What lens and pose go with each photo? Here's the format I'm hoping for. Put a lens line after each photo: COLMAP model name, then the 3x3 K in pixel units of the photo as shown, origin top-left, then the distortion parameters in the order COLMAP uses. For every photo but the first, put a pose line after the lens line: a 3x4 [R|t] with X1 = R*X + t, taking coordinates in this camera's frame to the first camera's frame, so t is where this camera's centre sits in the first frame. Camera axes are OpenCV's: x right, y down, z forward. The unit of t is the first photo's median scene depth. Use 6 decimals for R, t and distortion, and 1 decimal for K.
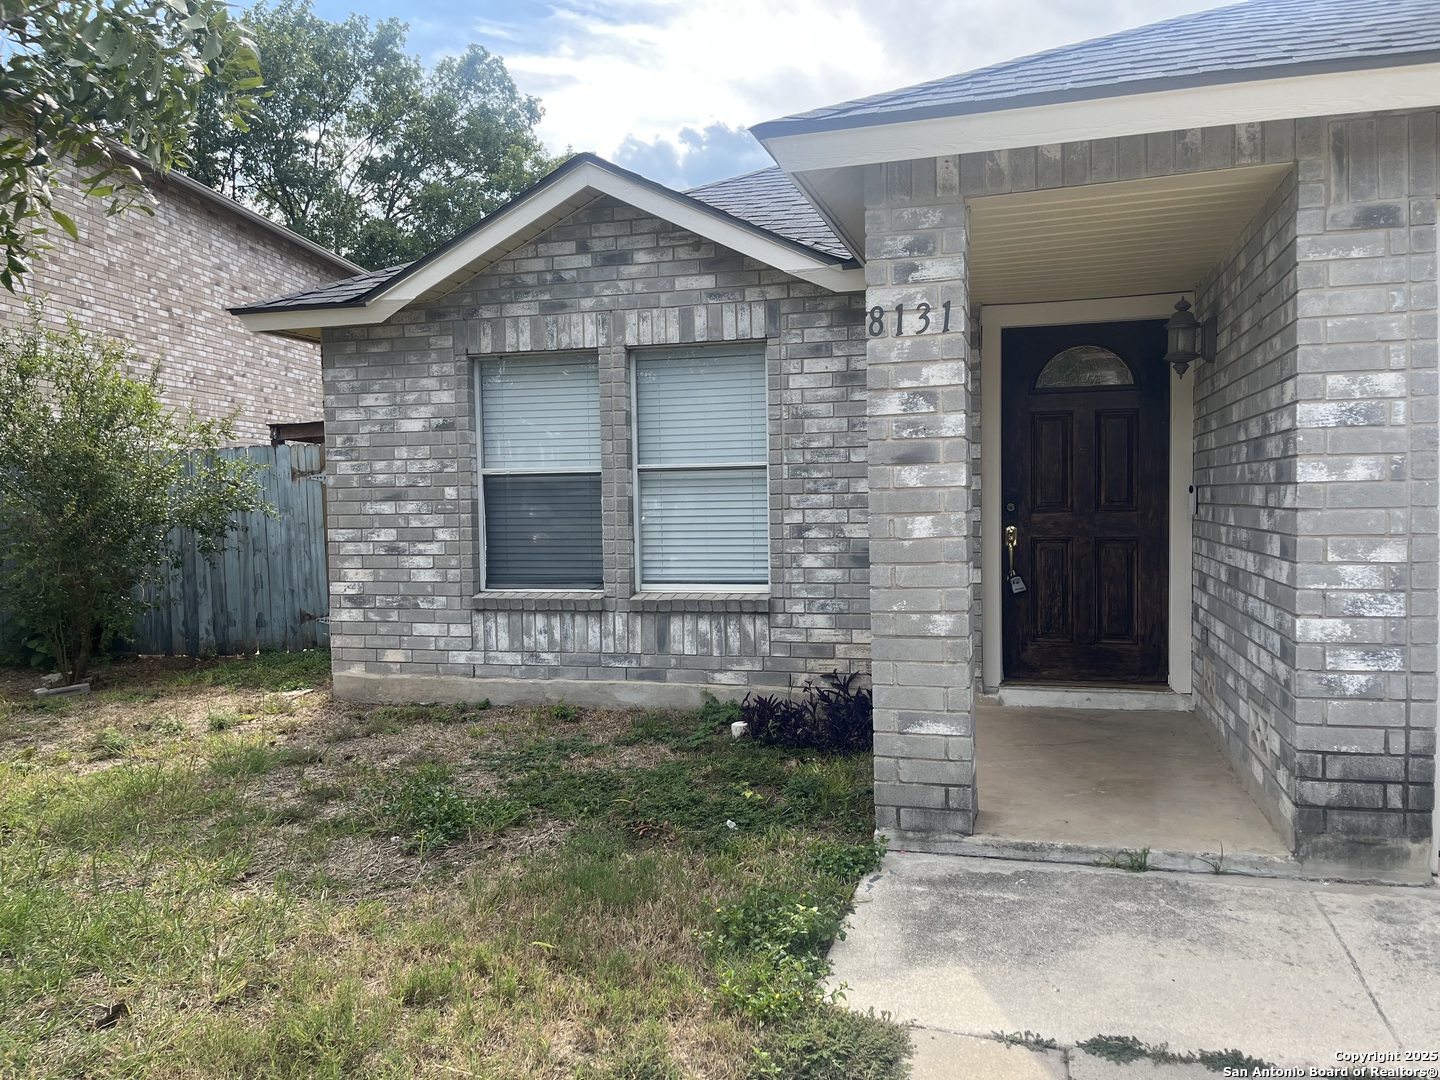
lens RADIAL K [[1072.0, 0, 730.2], [0, 1072.0, 545.8], [0, 0, 1]] dist [0.082183, -0.104861]
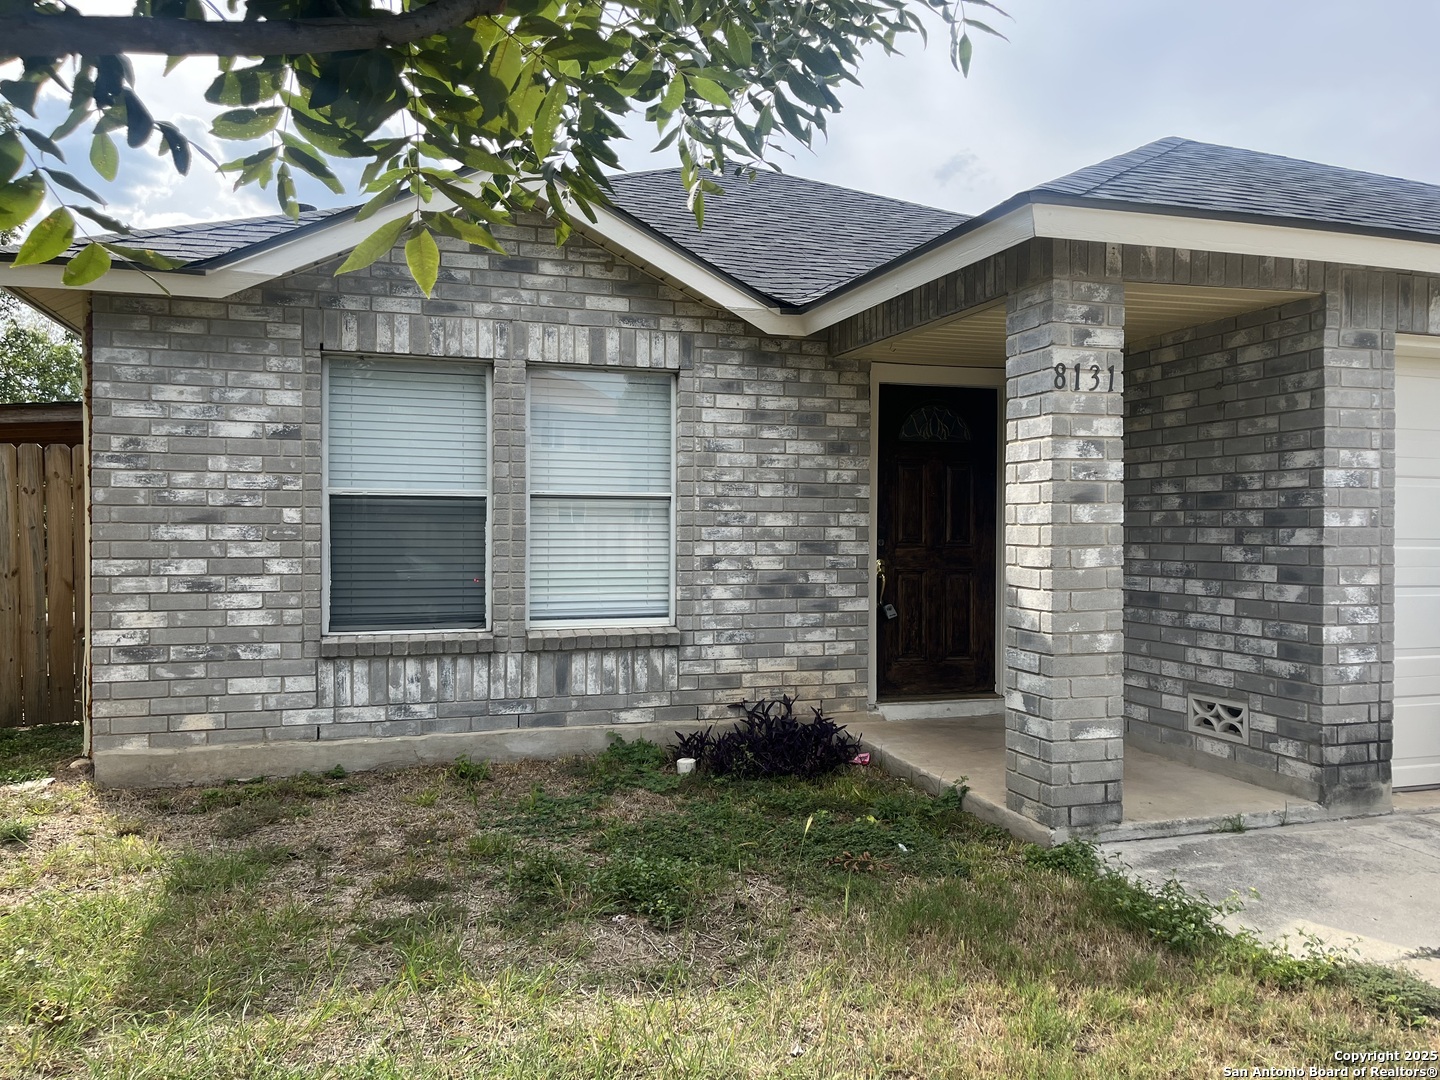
lens RADIAL K [[1072.0, 0, 730.2], [0, 1072.0, 545.8], [0, 0, 1]] dist [0.082183, -0.104861]
pose [[0.839198, 0.012220, 0.543689, -0.463881], [0.006466, 0.999453, -0.032443, 0.002749], [-0.543787, 0.030742, 0.838660, 0.144774]]
